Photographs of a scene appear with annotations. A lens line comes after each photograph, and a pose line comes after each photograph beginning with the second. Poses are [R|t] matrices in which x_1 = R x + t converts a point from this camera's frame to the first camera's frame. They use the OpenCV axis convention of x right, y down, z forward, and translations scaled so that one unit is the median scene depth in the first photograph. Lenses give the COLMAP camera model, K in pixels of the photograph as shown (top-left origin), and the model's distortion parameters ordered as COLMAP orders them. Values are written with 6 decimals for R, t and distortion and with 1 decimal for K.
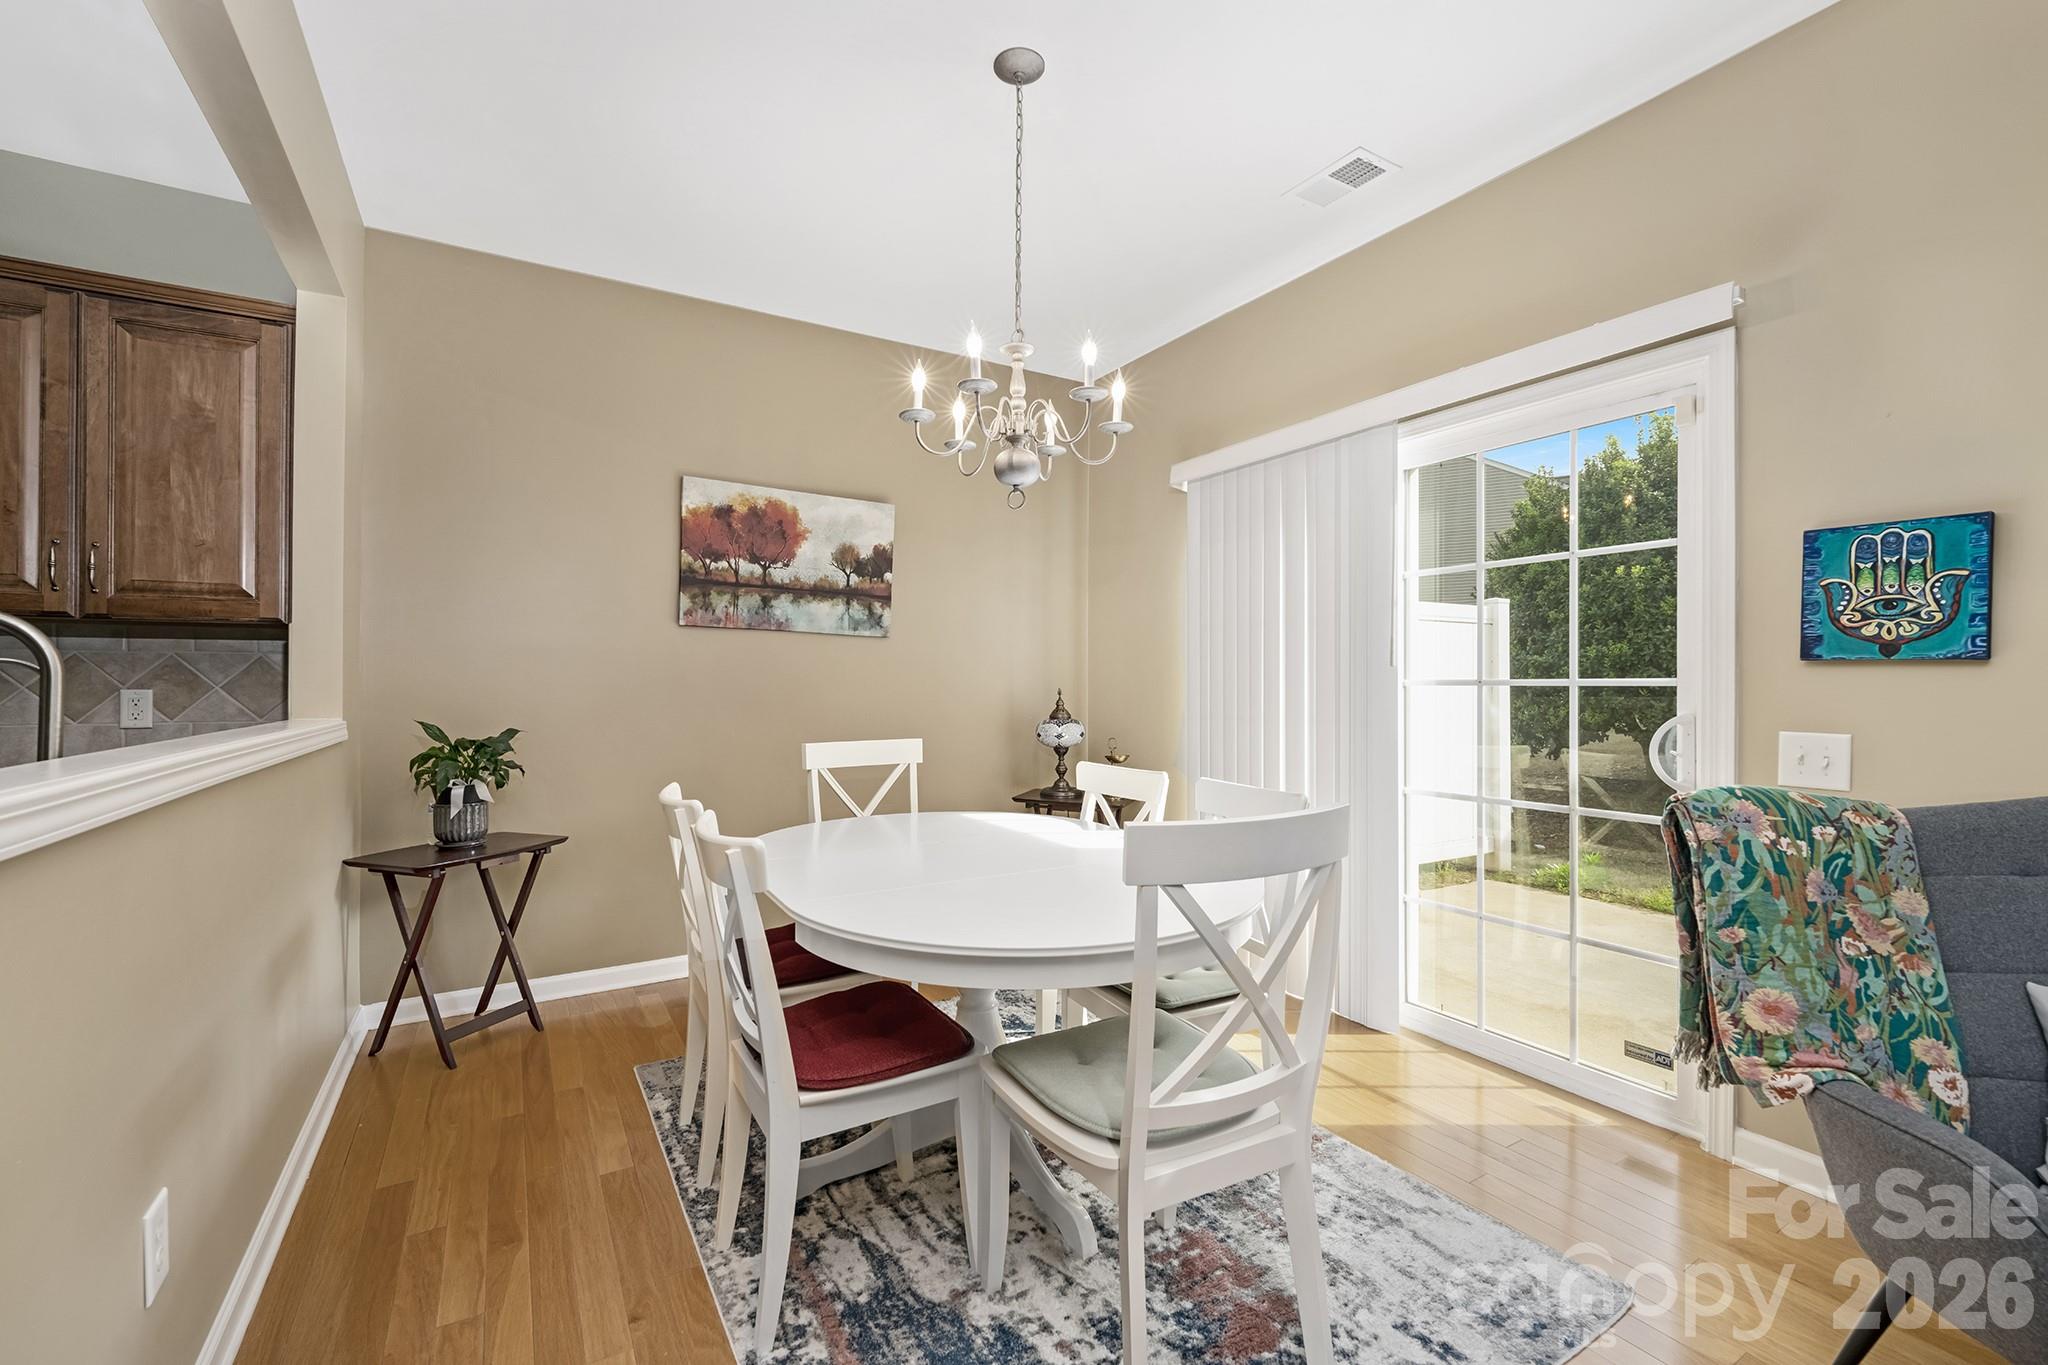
lens RADIAL K [[844.1, 0, 1029.4], [0, 844.1, 682.6], [0, 0, 1]] dist [-0.004763, 0.000374]
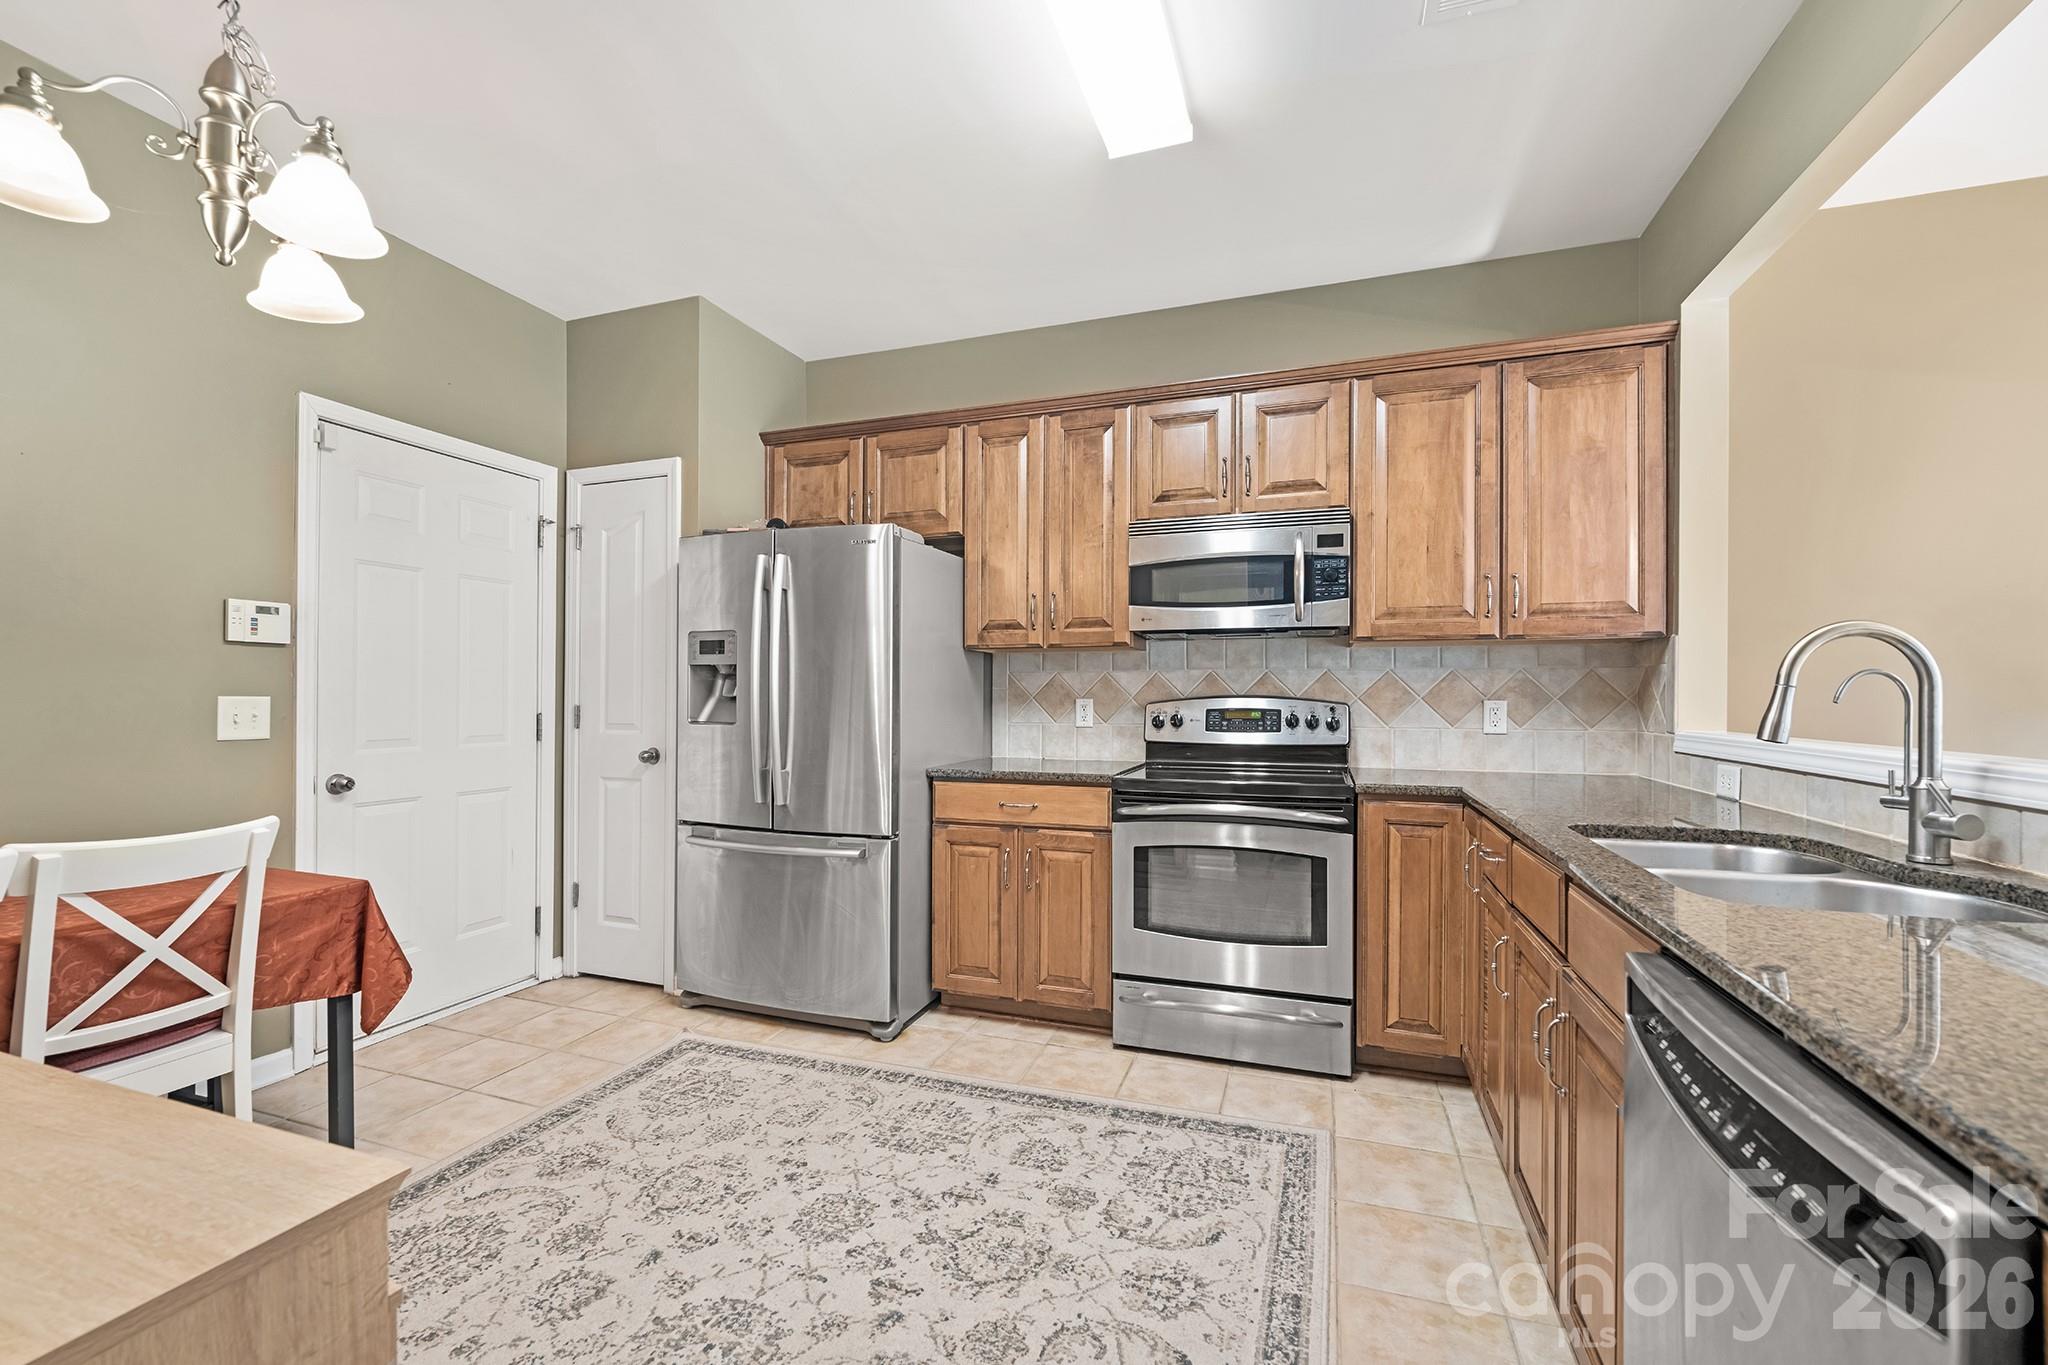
lens RADIAL K [[844.1, 0, 1012.4], [0, 844.1, 691.0], [0, 0, 1]] dist [-0.004763, 0.000374]
pose [[0.631546, -0.003336, -0.775331, -0.624497], [-0.000874, 0.999987, -0.005014, 0.001723], [0.775338, 0.003844, 0.631535, -0.265747]]
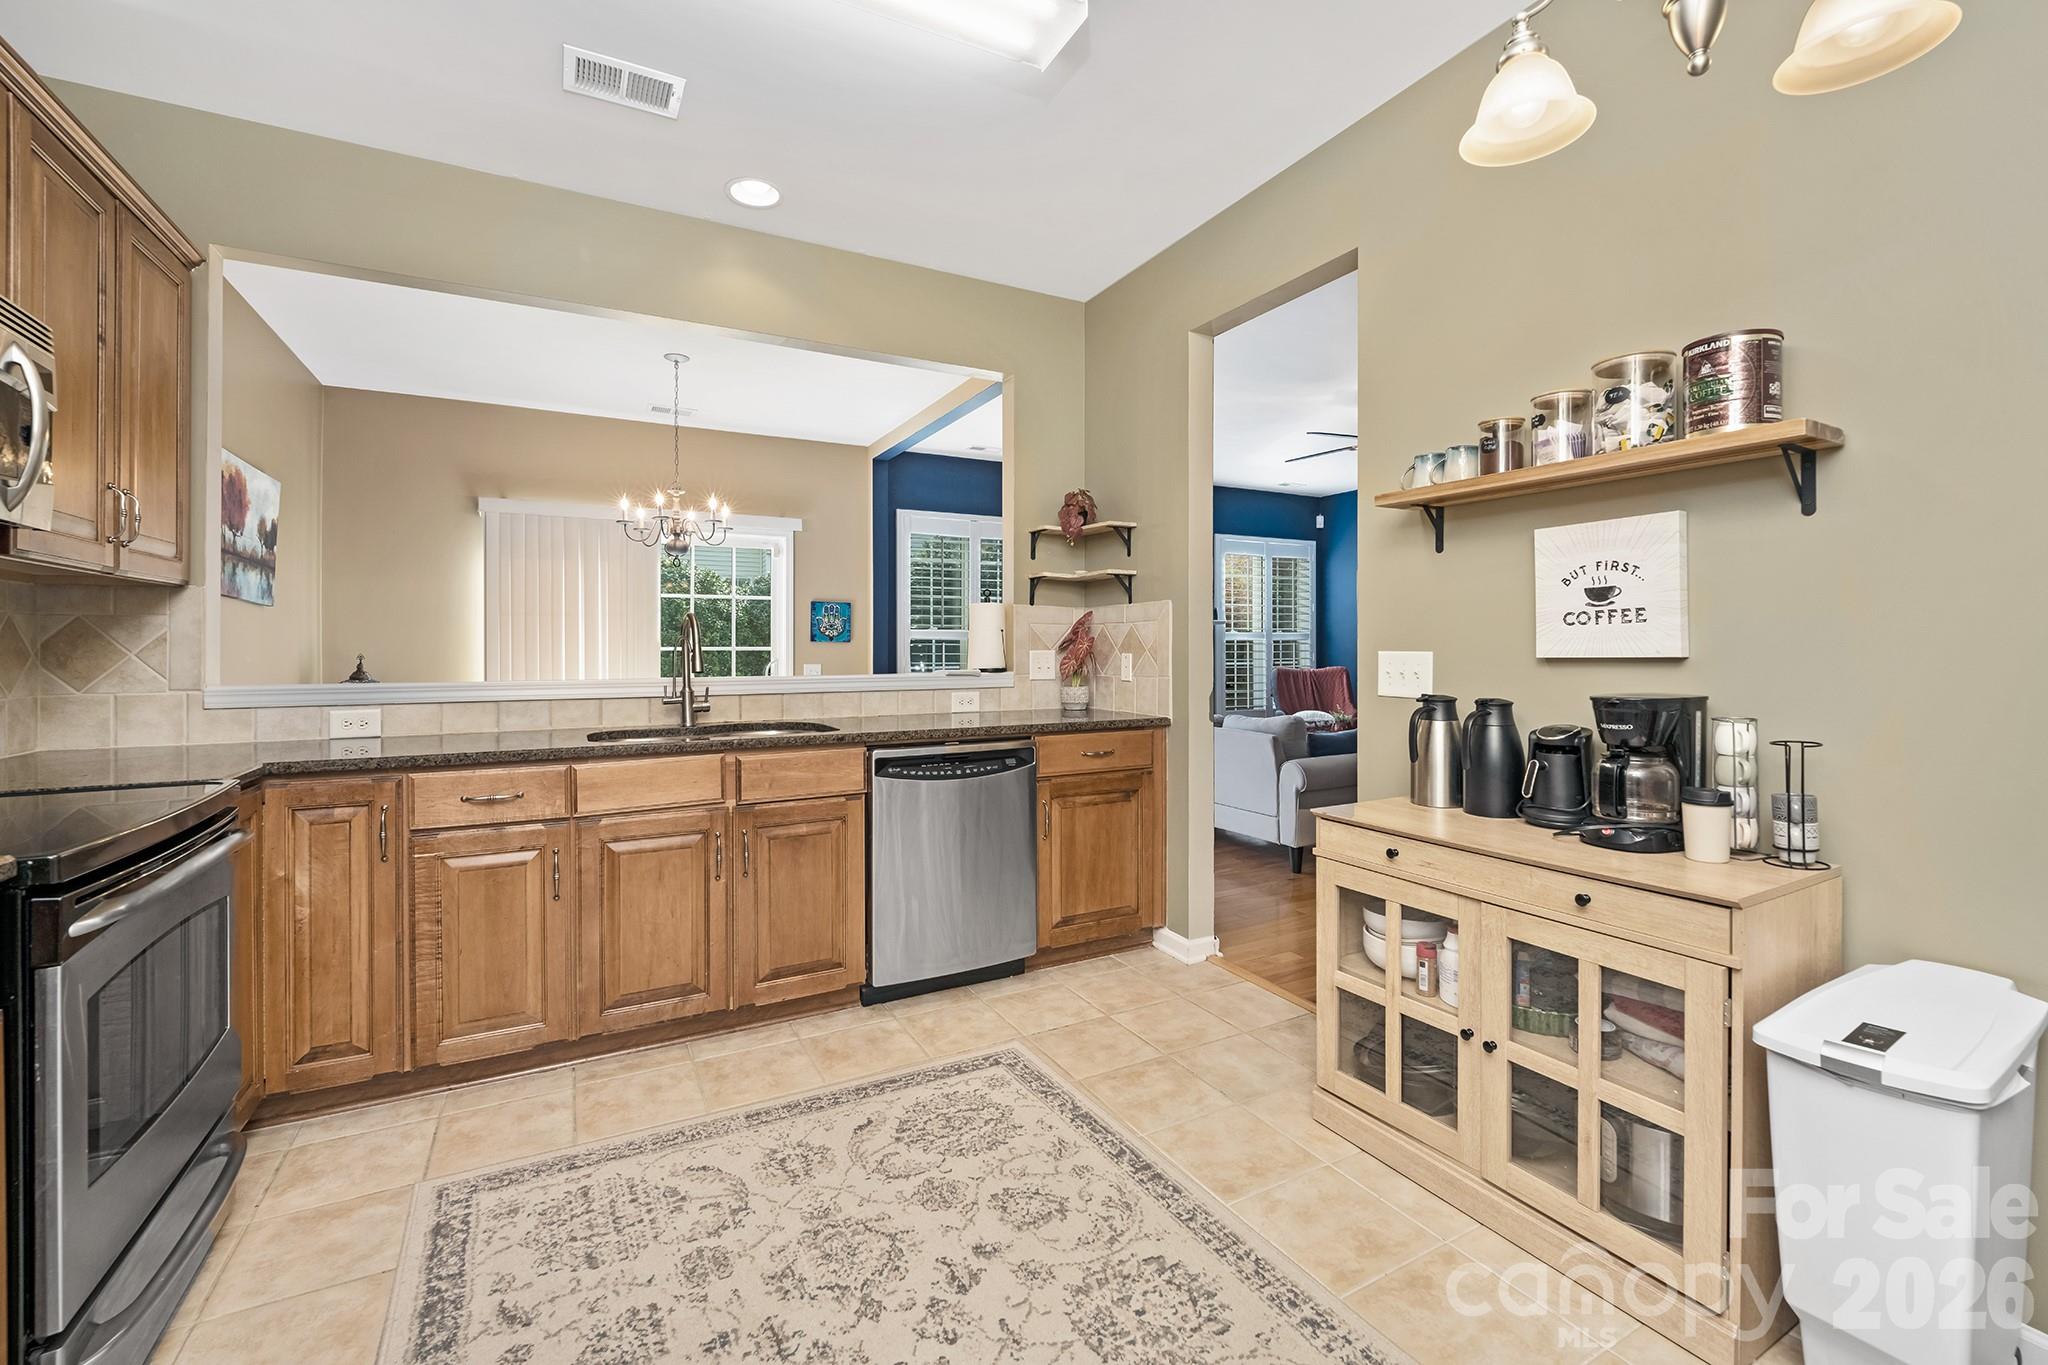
lens RADIAL K [[844.1, 0, 1040.1], [0, 844.1, 649.4], [0, 0, 1]] dist [-0.004763, 0.000374]
pose [[0.039083, -0.001902, 0.999234, -1.834265], [0.001727, 0.999997, 0.001836, 0.000059], [-0.999234, 0.001654, 0.039086, -0.003966]]
